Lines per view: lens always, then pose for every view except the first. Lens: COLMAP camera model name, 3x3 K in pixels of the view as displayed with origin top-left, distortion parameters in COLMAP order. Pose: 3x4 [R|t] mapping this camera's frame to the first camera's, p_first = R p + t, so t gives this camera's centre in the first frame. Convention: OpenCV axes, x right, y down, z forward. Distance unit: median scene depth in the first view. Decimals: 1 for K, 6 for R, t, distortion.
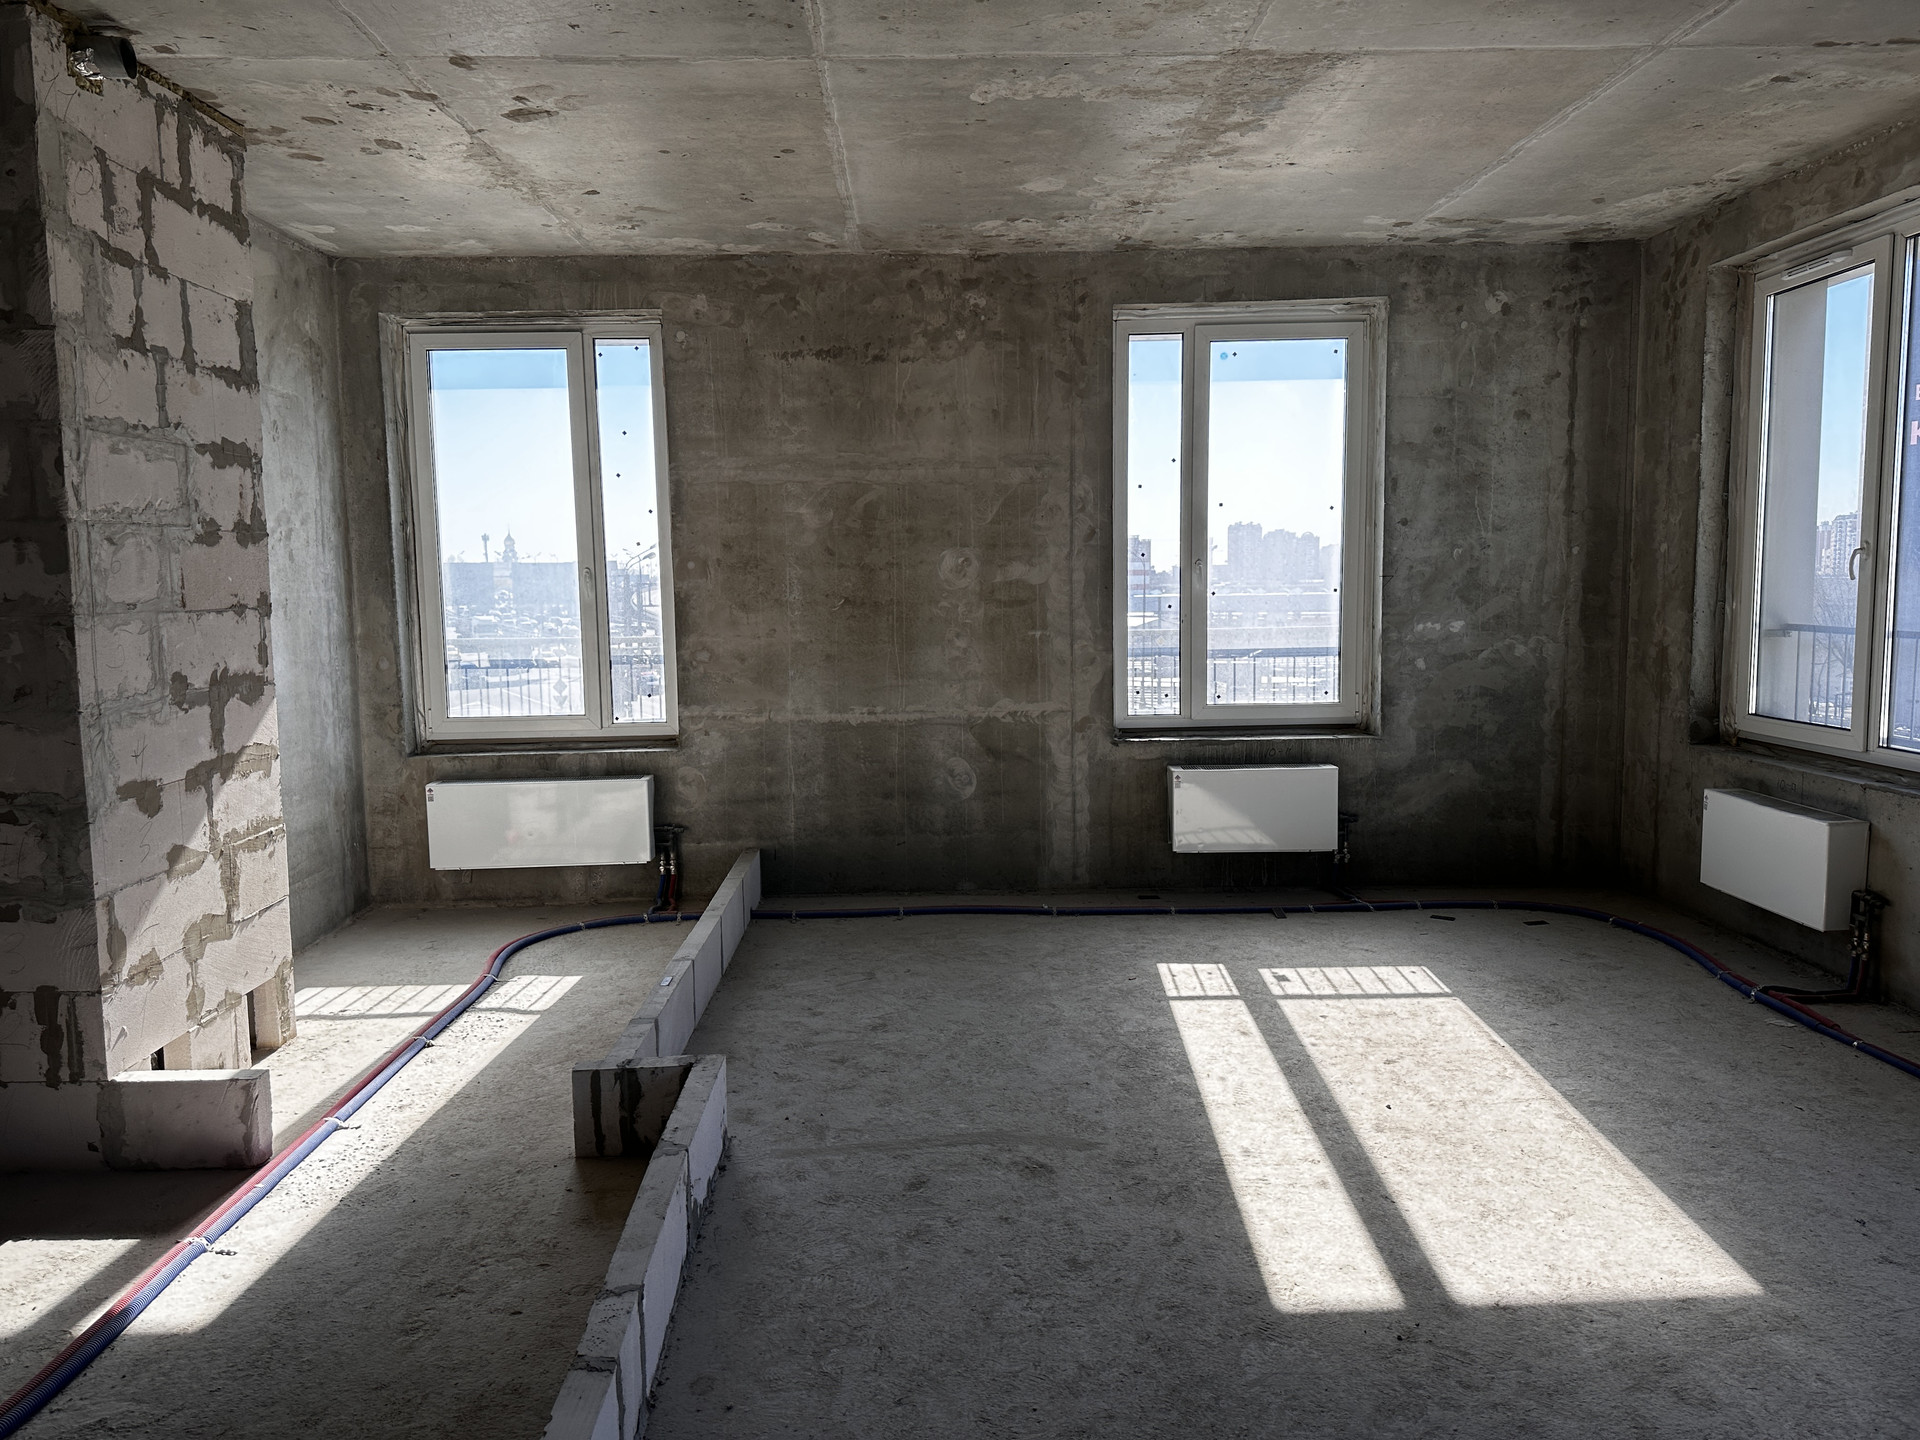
lens RADIAL K [[1337.5, 0, 943.3], [0, 1337.5, 713.4], [0, 0, 1]] dist [0.095807, -0.119374]
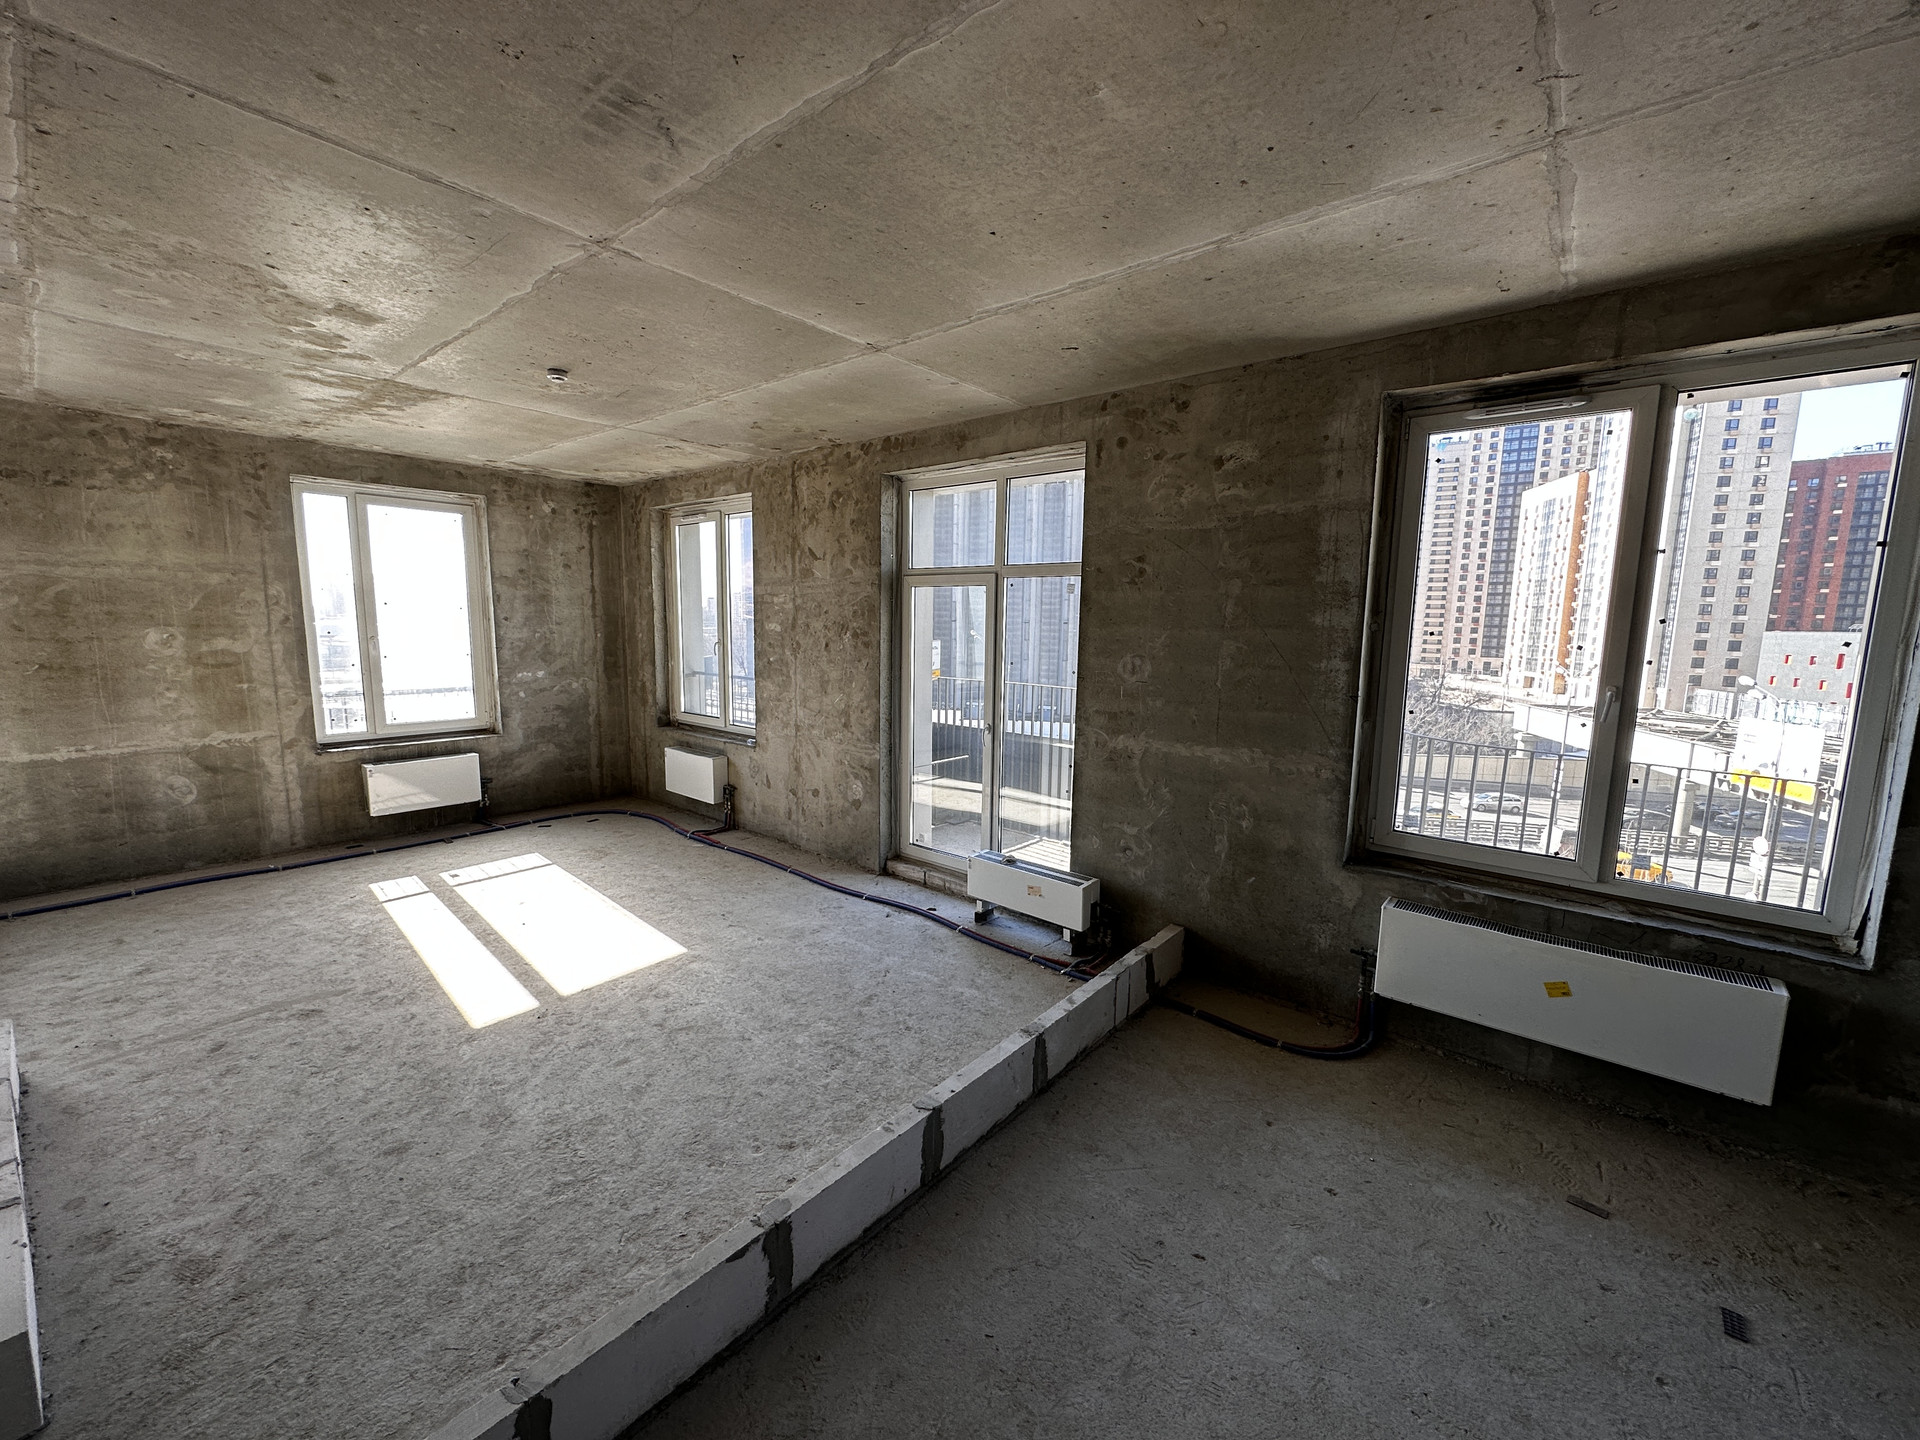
lens RADIAL K [[762.5, 0, 960.5], [0, 762.5, 722.0], [0, 0, 1]] dist [-0.003268, 0.000735]
pose [[0.649701, -0.074696, 0.756511, -0.059419], [0.049458, 0.997206, 0.055987, -0.030239], [-0.758579, 0.001041, 0.651580, -0.164370]]
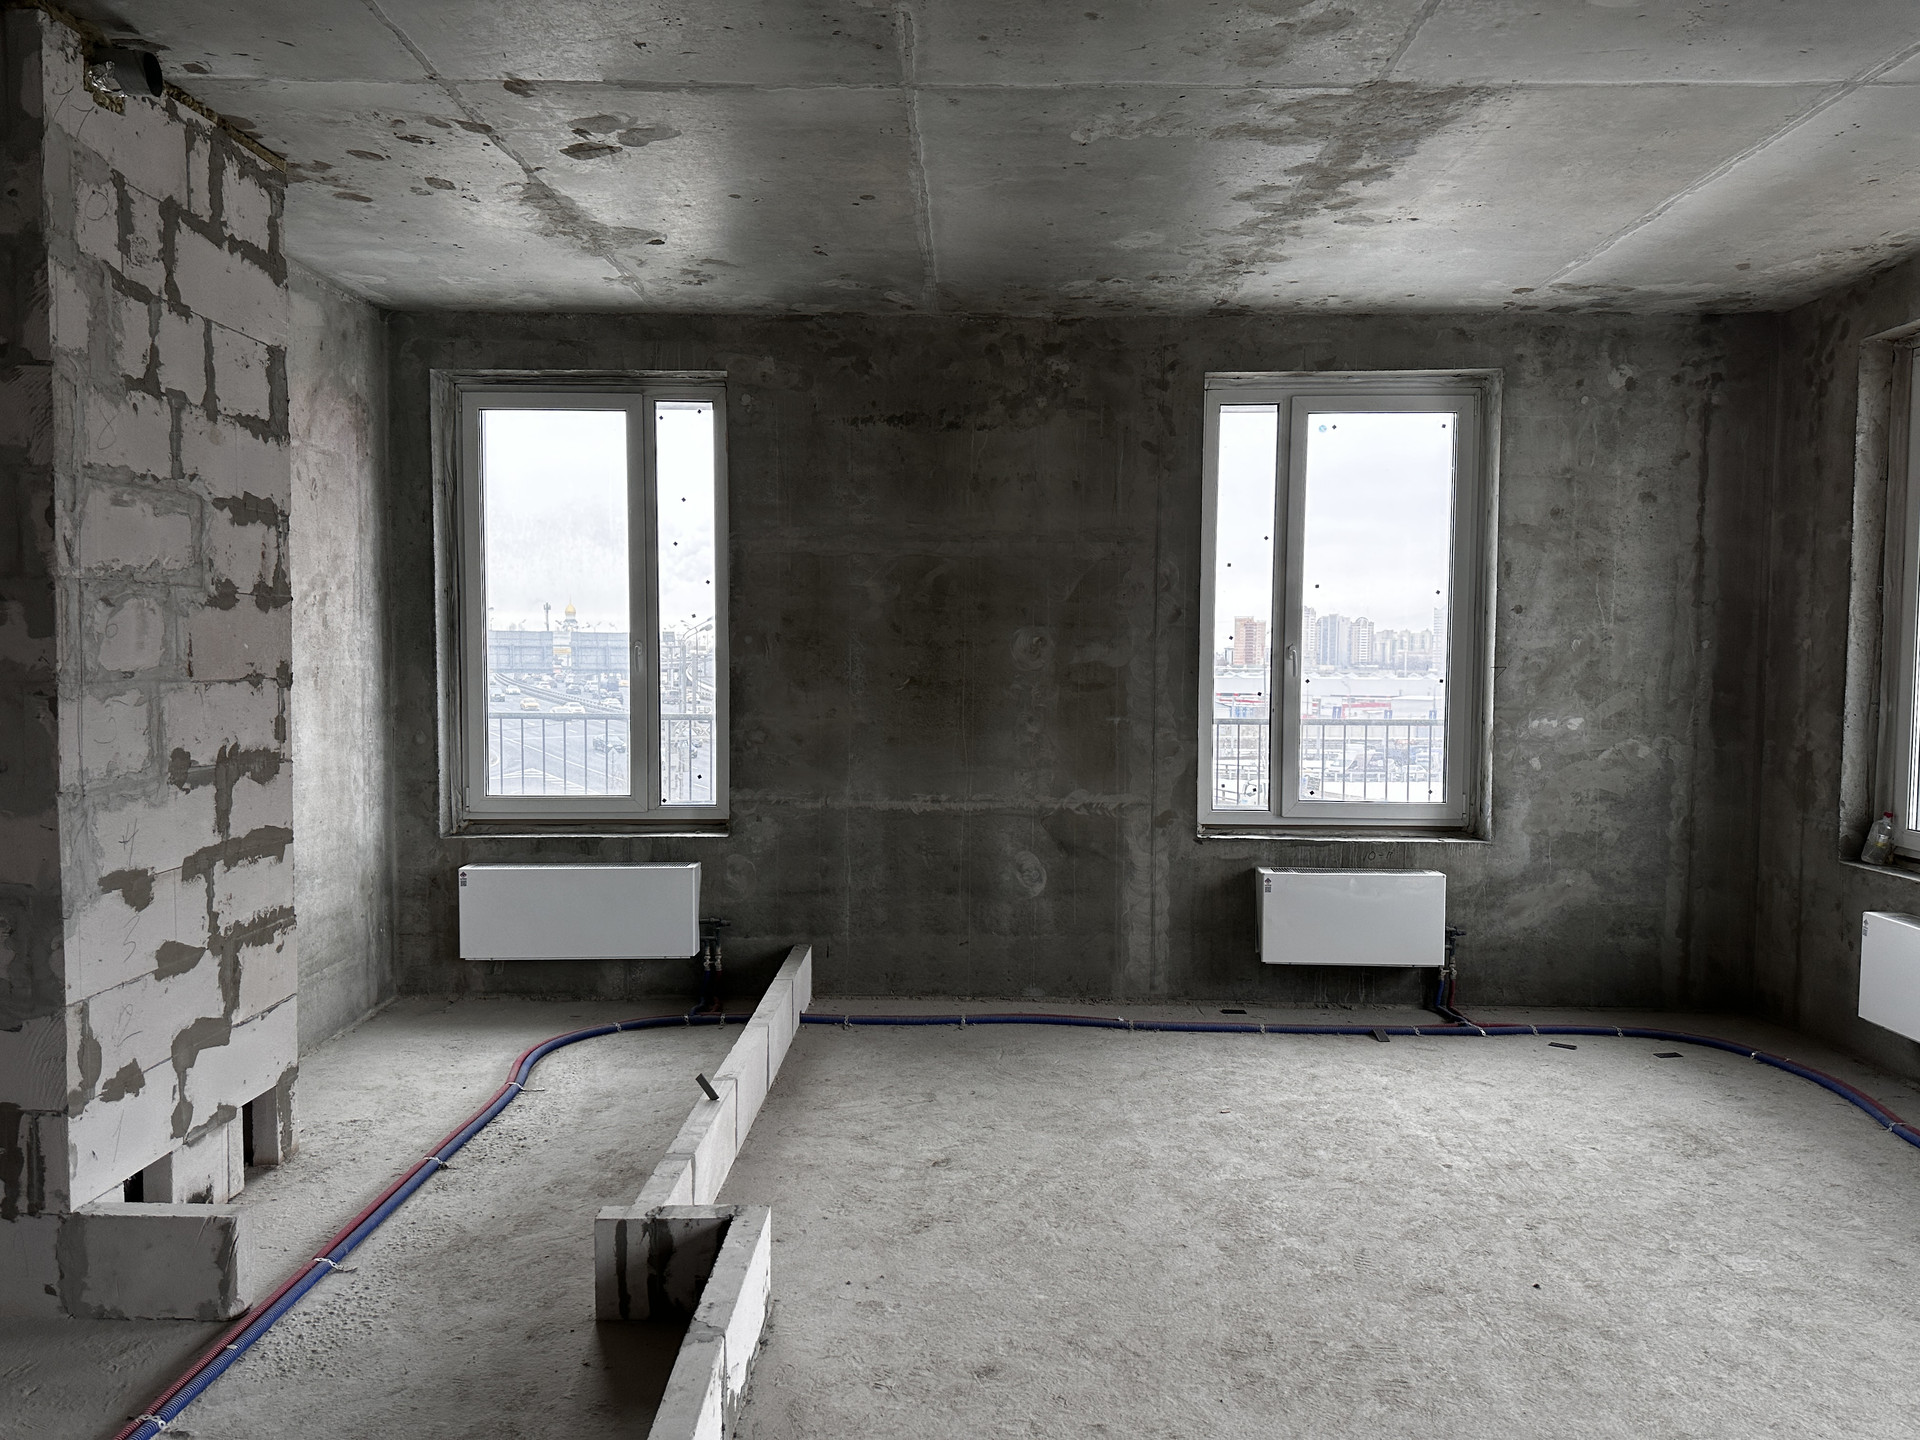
lens RADIAL K [[1337.5, 0, 955.6], [0, 1337.5, 727.0], [0, 0, 1]] dist [0.095807, -0.119374]
pose [[0.999324, 0.022872, -0.028795, -0.015512], [-0.024202, 0.998615, -0.046722, -0.009646], [0.027686, 0.047387, 0.998493, 0.075353]]
